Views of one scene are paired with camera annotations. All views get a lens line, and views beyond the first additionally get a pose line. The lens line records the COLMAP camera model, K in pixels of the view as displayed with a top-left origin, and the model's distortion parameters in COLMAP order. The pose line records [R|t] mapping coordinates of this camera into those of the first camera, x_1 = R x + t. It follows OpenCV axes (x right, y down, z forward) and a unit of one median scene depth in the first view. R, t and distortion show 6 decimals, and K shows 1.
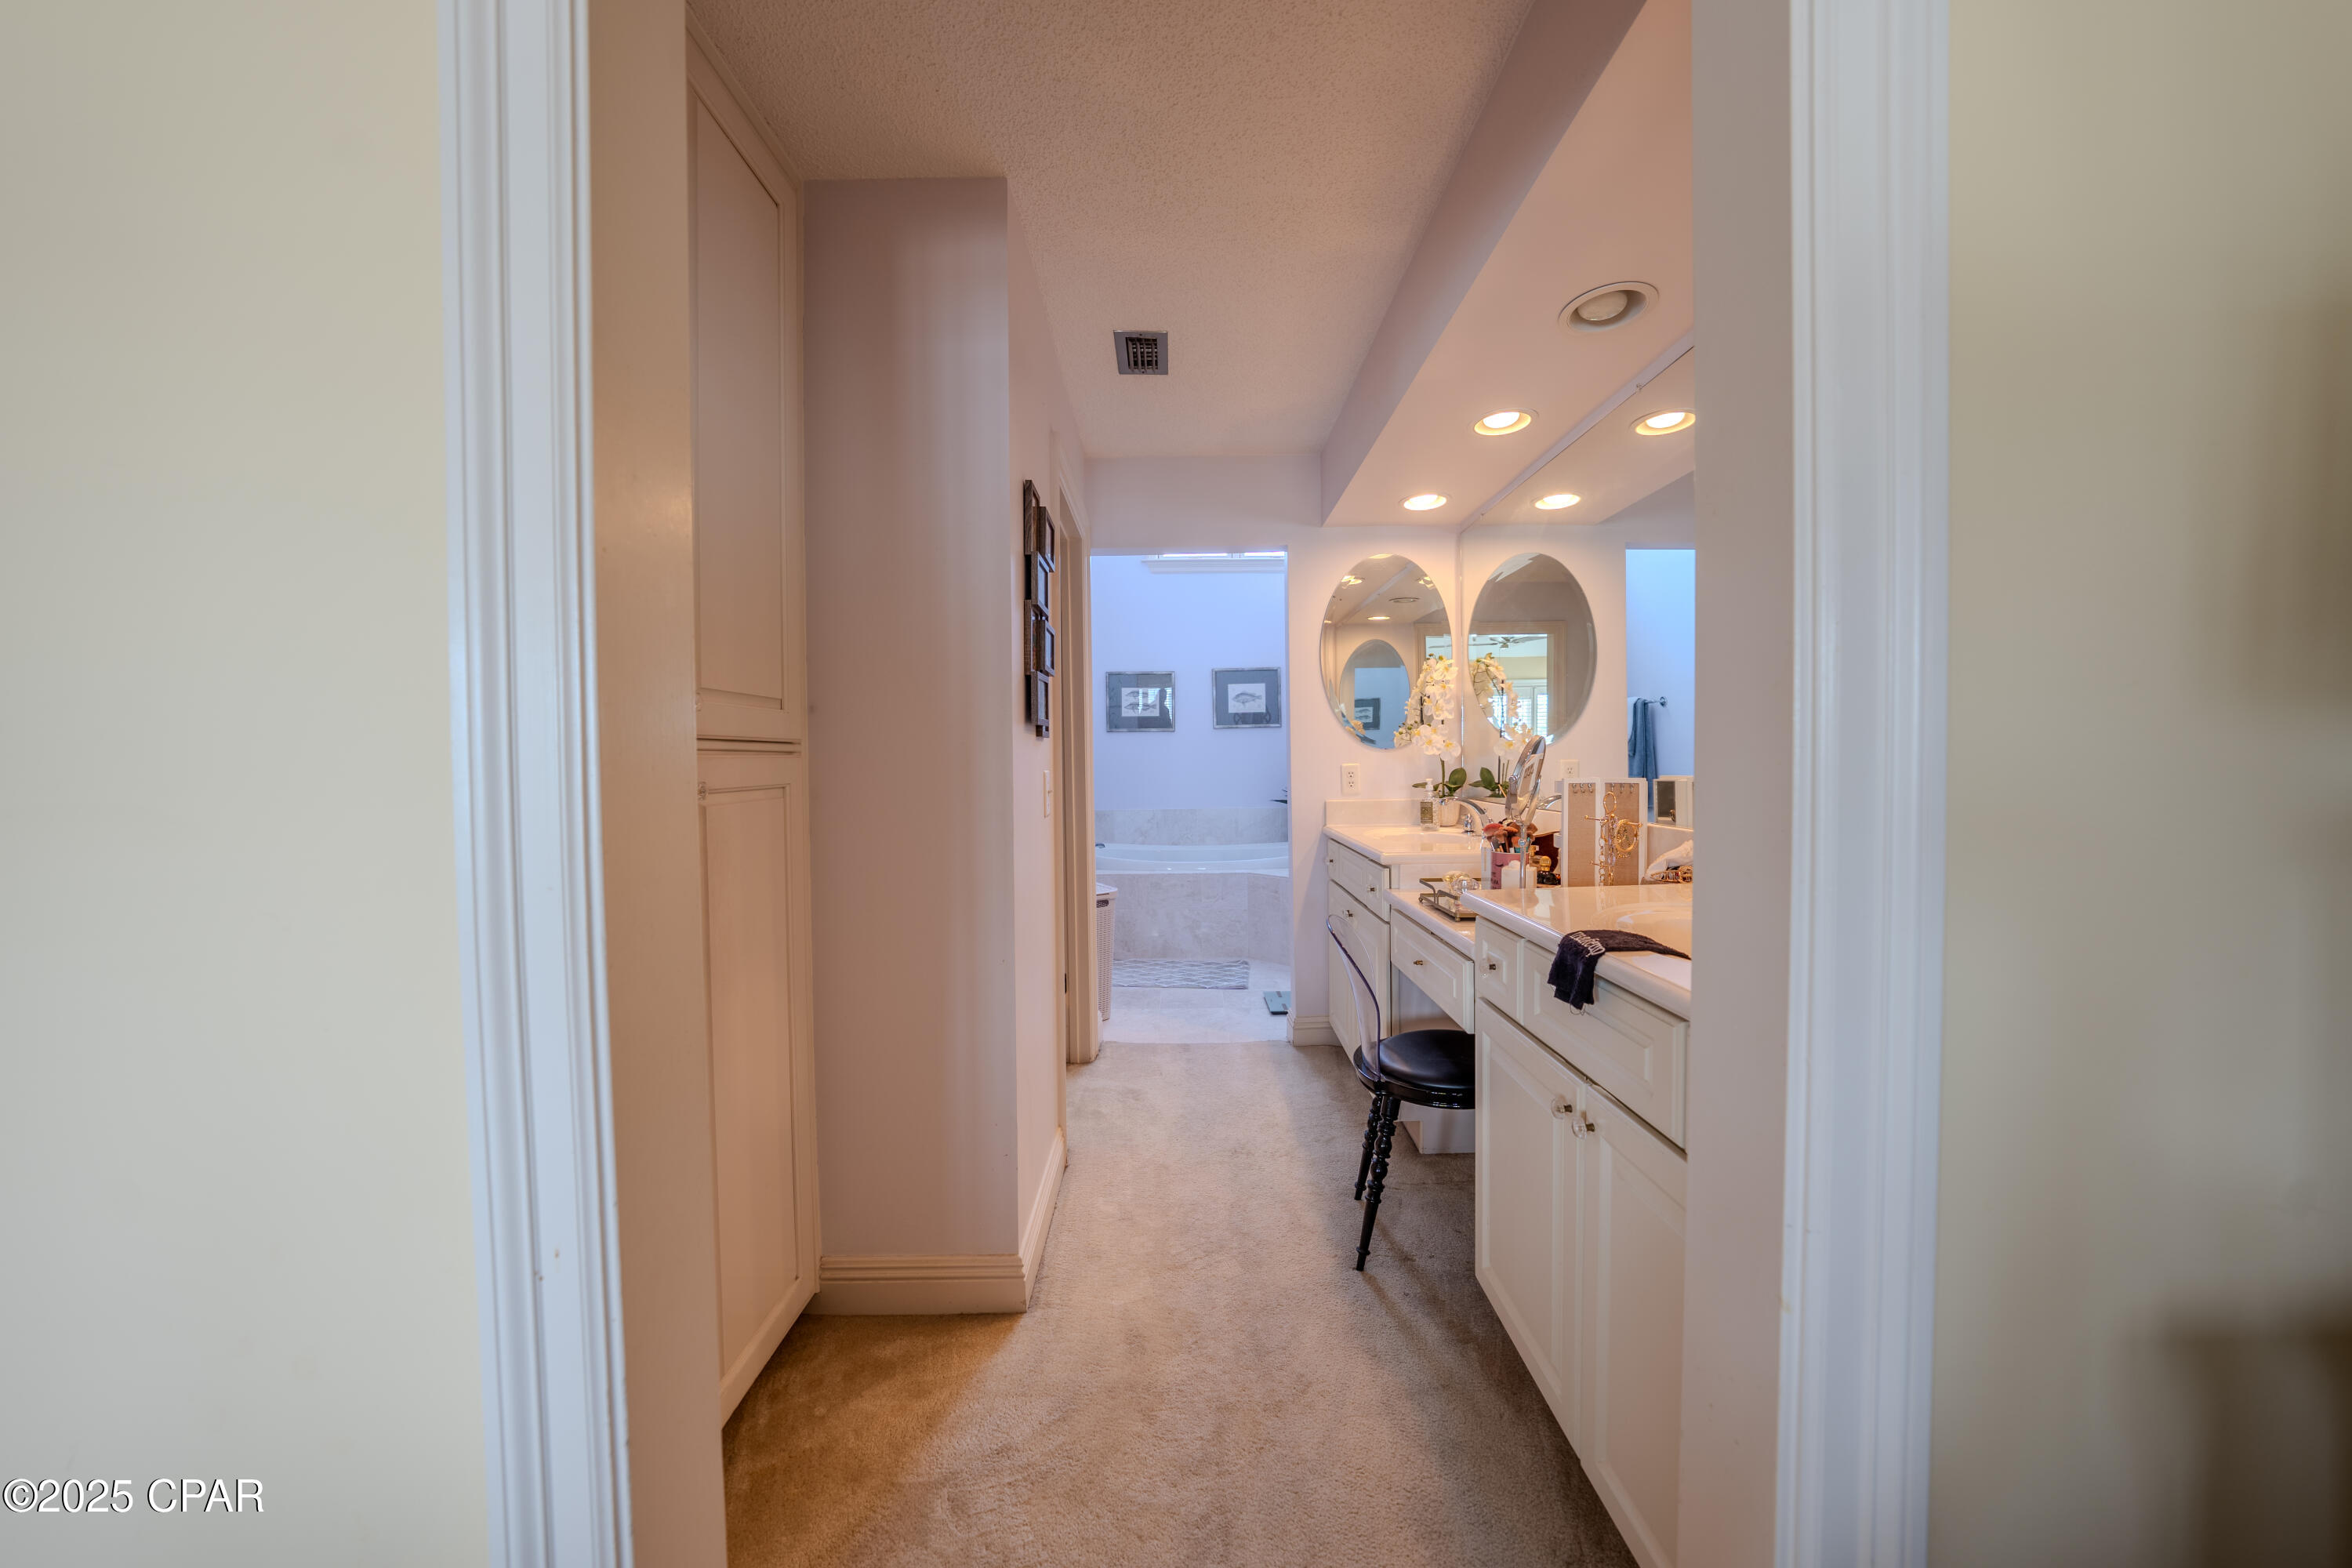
lens RADIAL K [[813.8, 0, 1180.3], [0, 813.8, 776.8], [0, 0, 1]] dist [-0.031563, 0.007458]
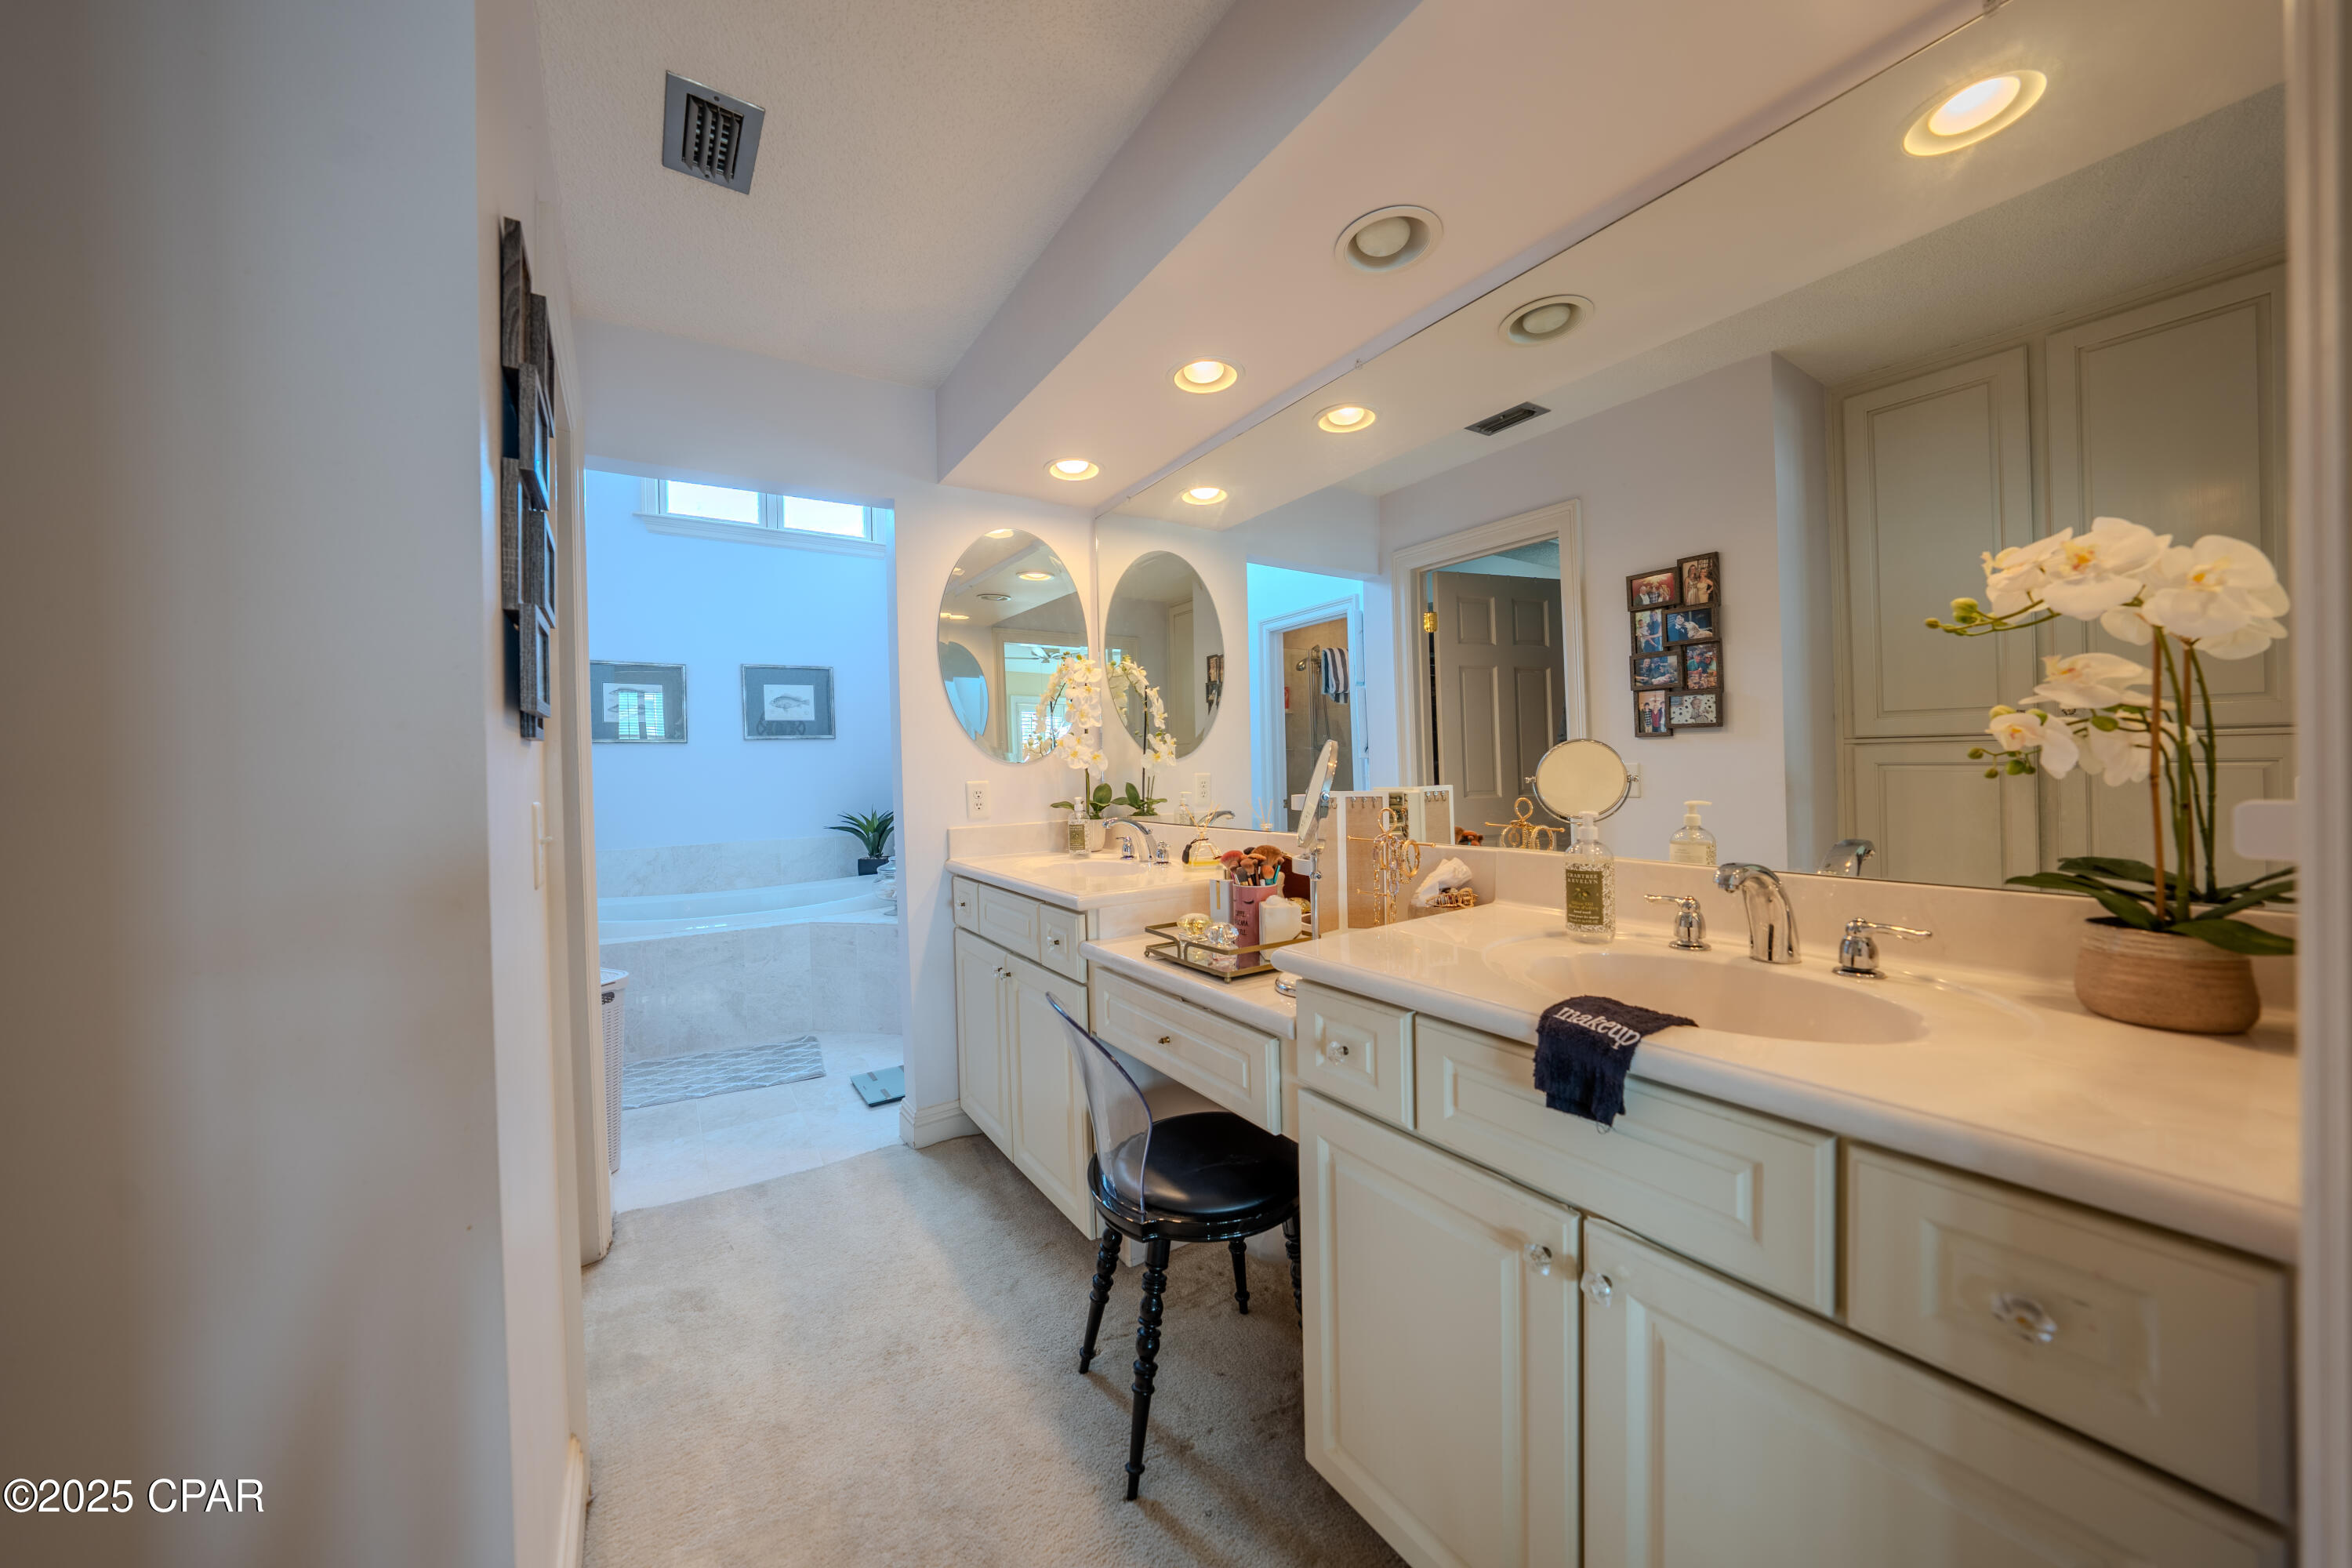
lens RADIAL K [[813.8, 0, 1180.3], [0, 813.8, 776.8], [0, 0, 1]] dist [-0.031563, 0.007458]
pose [[0.834788, -0.013753, 0.550400, -0.070141], [0.025388, 0.999586, -0.013528, -0.004532], [-0.549986, 0.025267, 0.834792, 0.226219]]
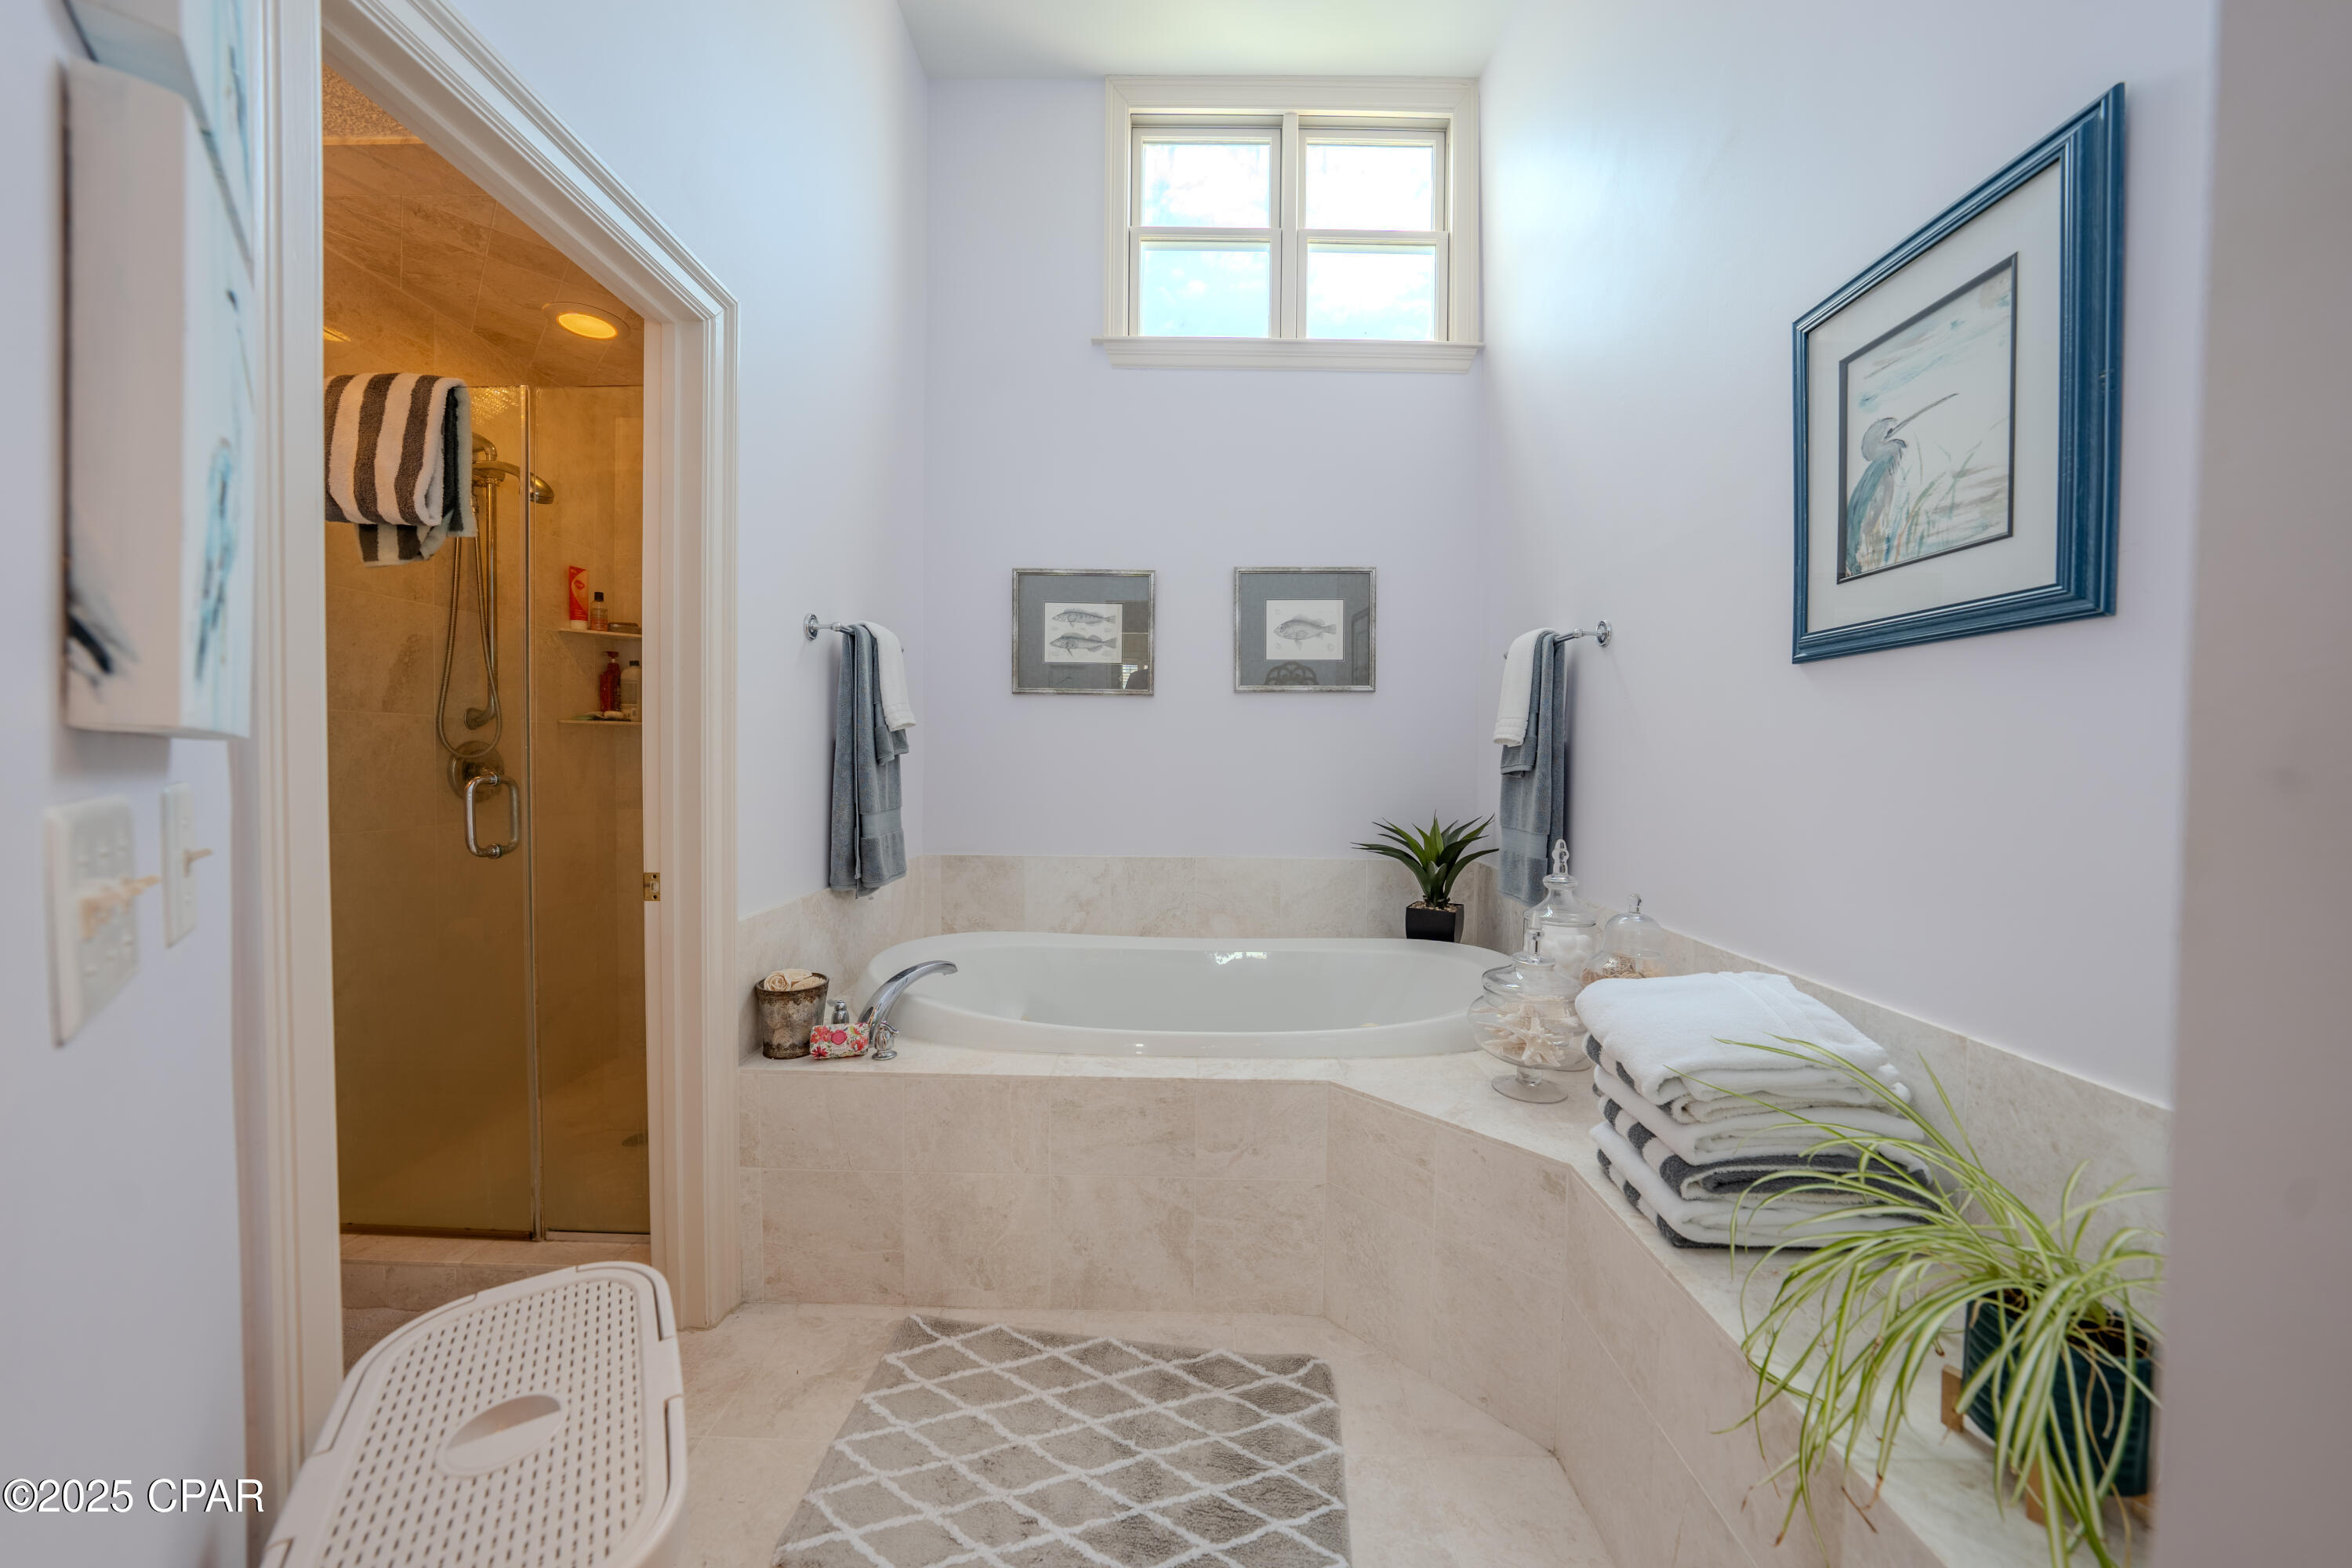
lens RADIAL K [[813.8, 0, 1180.3], [0, 813.8, 776.8], [0, 0, 1]] dist [-0.031563, 0.007458]
pose [[0.999694, 0.023223, -0.008469, 0.027516], [-0.023174, 0.999715, 0.005818, -0.021257], [0.008601, -0.005620, 0.999947, 0.989007]]
